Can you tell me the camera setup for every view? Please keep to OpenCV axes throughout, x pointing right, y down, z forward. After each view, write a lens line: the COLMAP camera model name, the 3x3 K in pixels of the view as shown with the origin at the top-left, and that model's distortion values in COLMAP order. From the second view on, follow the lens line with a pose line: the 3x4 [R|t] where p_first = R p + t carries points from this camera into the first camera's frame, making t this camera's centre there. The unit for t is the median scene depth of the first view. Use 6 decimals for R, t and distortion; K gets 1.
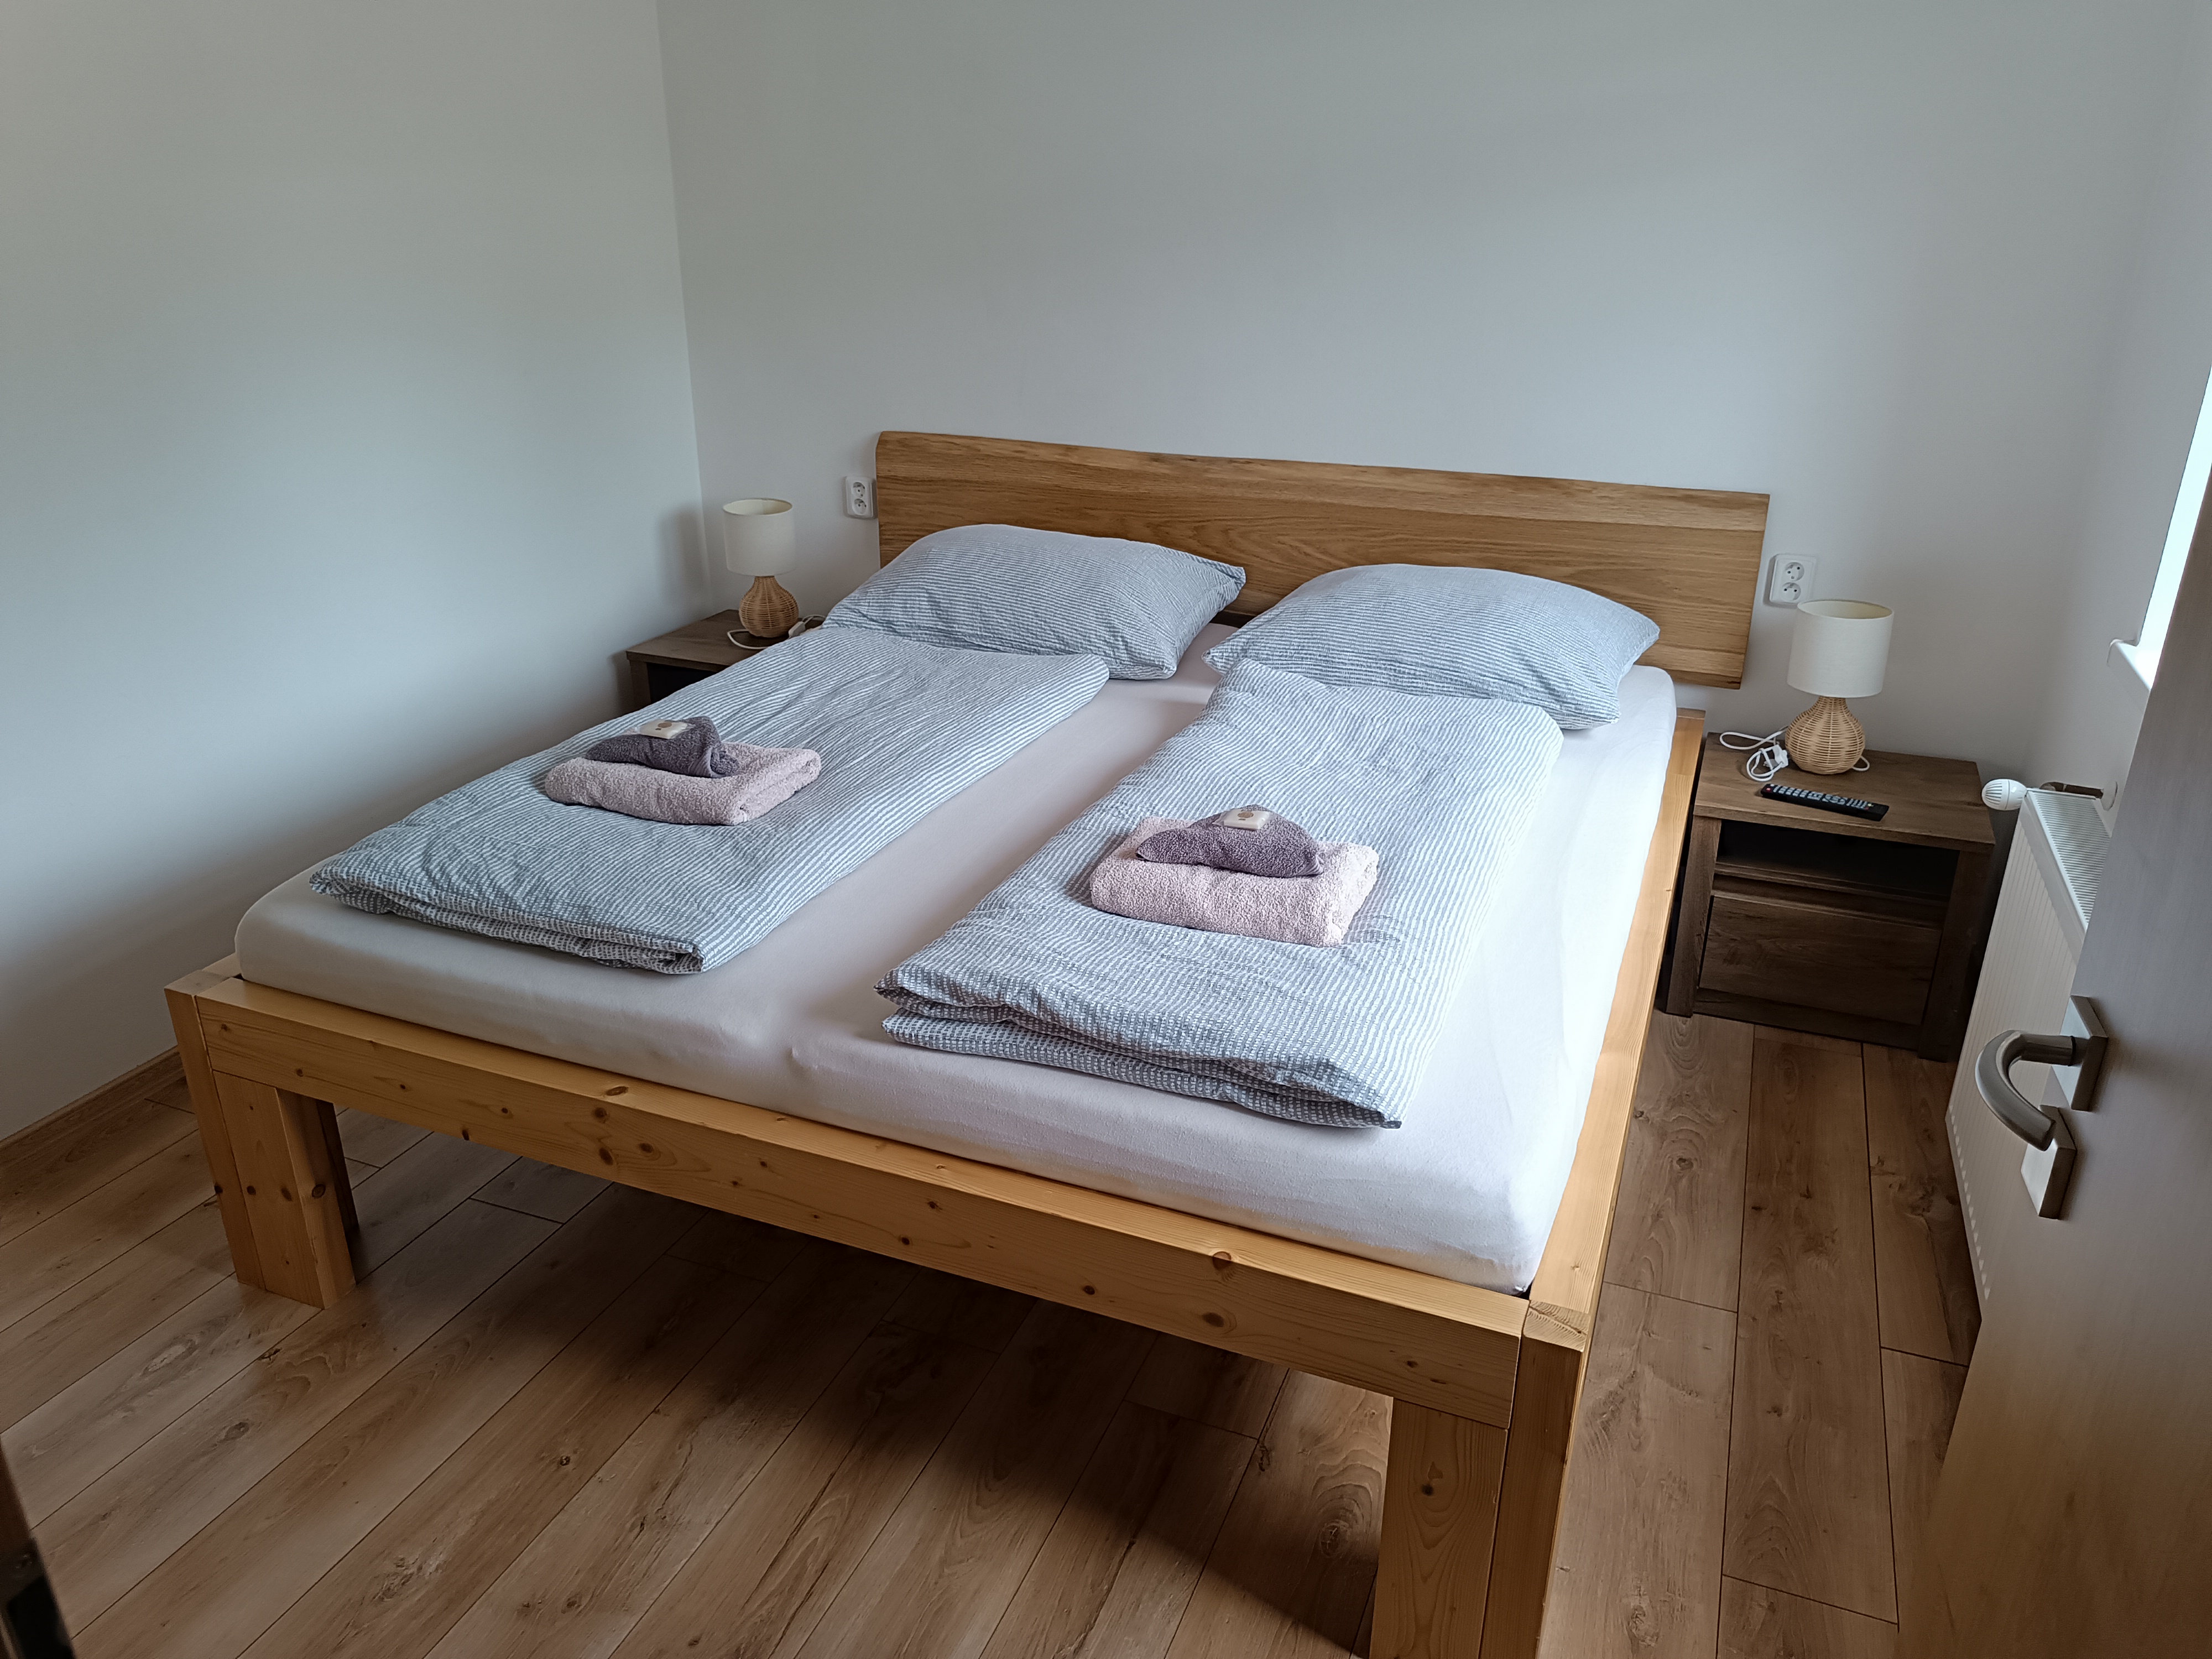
lens RADIAL K [[1604.3, 0, 1106.0], [0, 1604.3, 829.5], [0, 0, 1]] dist [0.000975, 0.000077]
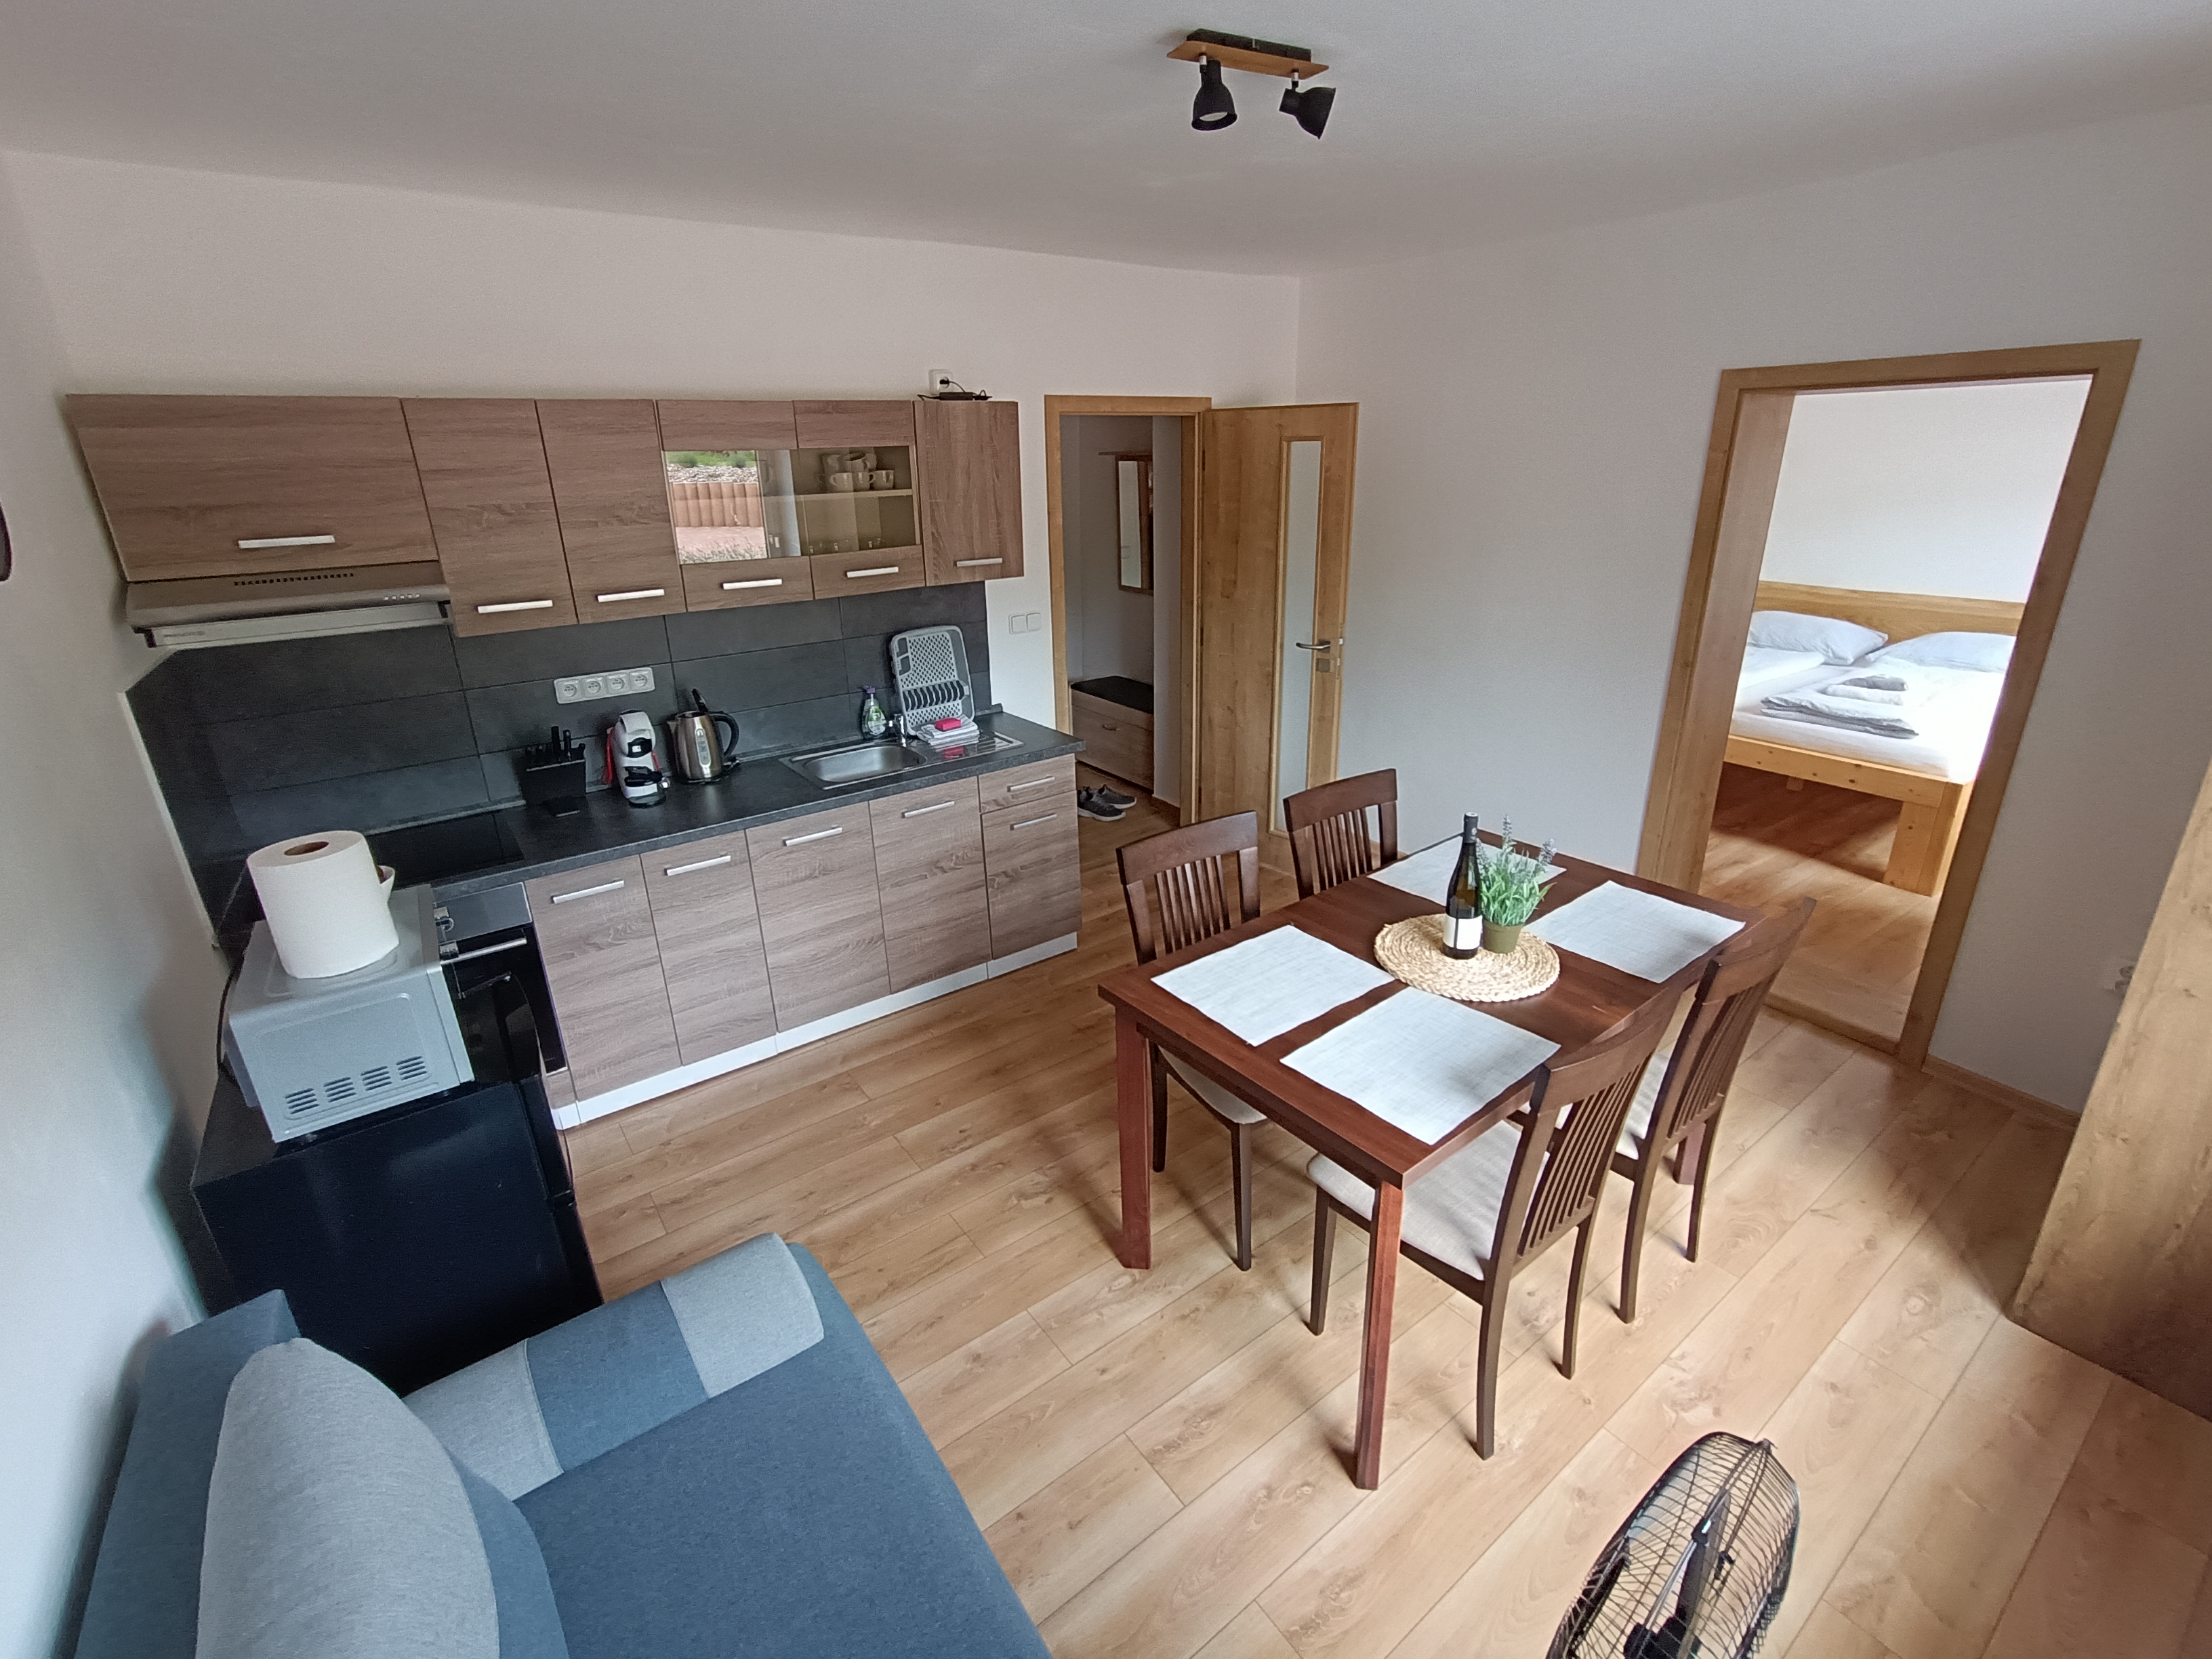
lens RADIAL K [[995.2, 0, 1110.4], [0, 995.2, 796.0], [0, 0, 1]] dist [0.033996, -0.014742]
pose [[0.844512, 0.157552, -0.511837, -0.125107], [-0.182246, 0.983251, 0.001962, 0.408458], [0.503573, 0.091623, 0.859081, -1.295692]]
